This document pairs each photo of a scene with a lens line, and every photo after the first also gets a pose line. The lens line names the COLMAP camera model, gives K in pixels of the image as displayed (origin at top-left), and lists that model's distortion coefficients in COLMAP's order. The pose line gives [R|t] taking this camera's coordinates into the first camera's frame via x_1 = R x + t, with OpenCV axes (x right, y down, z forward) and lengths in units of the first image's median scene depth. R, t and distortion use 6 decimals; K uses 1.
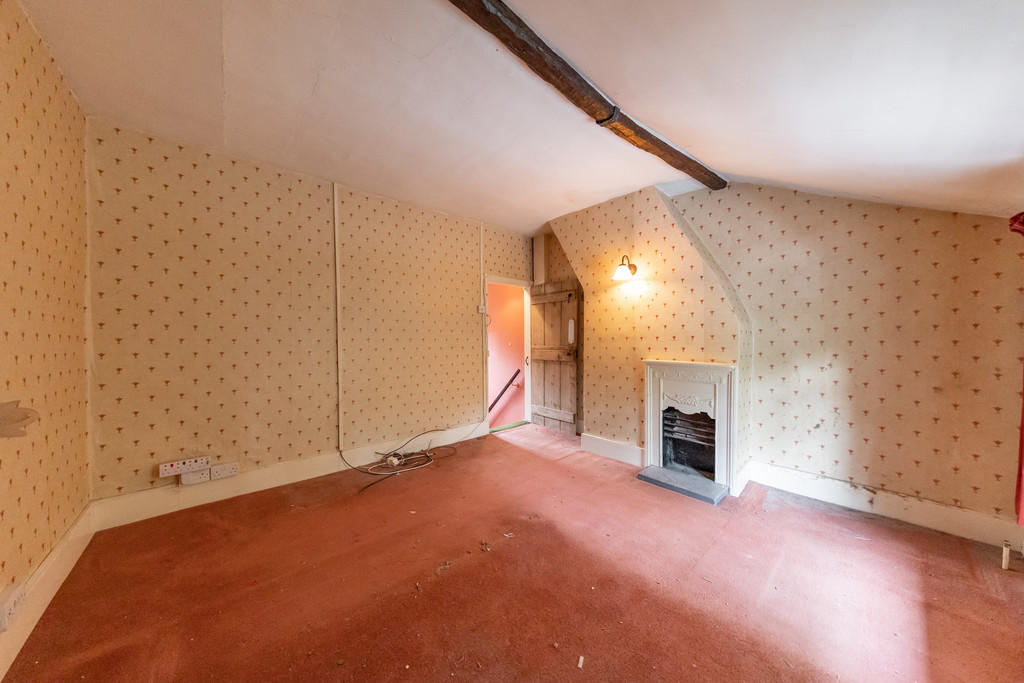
lens RADIAL K [[334.4, 0, 512.0], [0, 334.4, 341.5], [0, 0, 1]] dist [-0.000320, -0.000052]
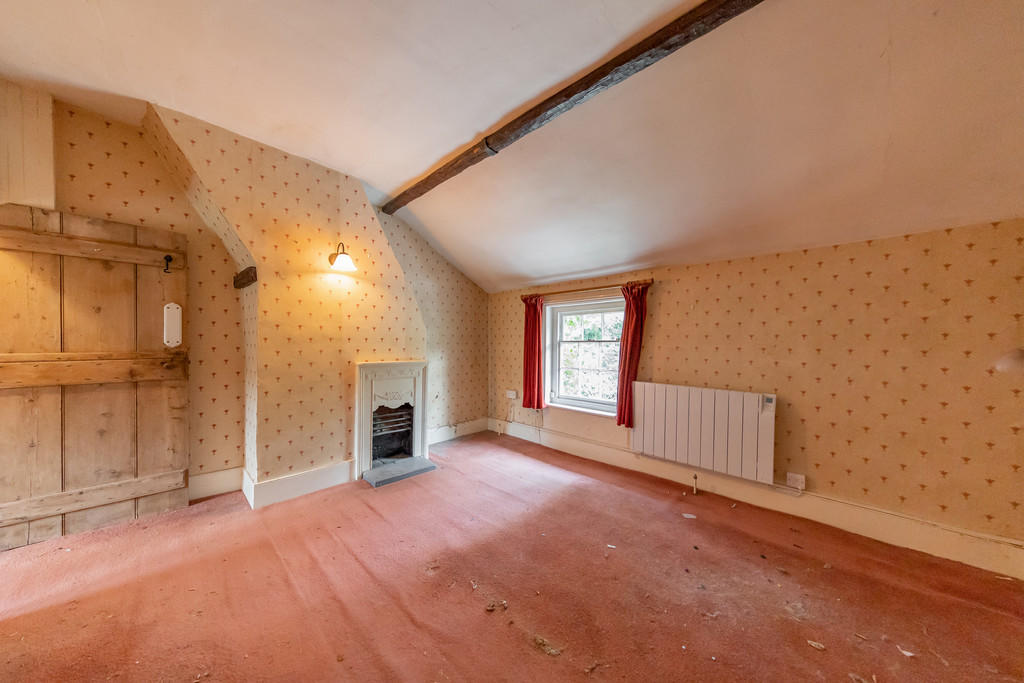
lens RADIAL K [[314.2, 0, 512.0], [0, 314.2, 341.5], [0, 0, 1]] dist [0.000295, -0.000004]
pose [[-0.061952, 0.004669, 0.998068, -0.488412], [-0.000306, 0.999989, -0.004697, -0.000433], [-0.998079, -0.000596, -0.061950, 0.606524]]
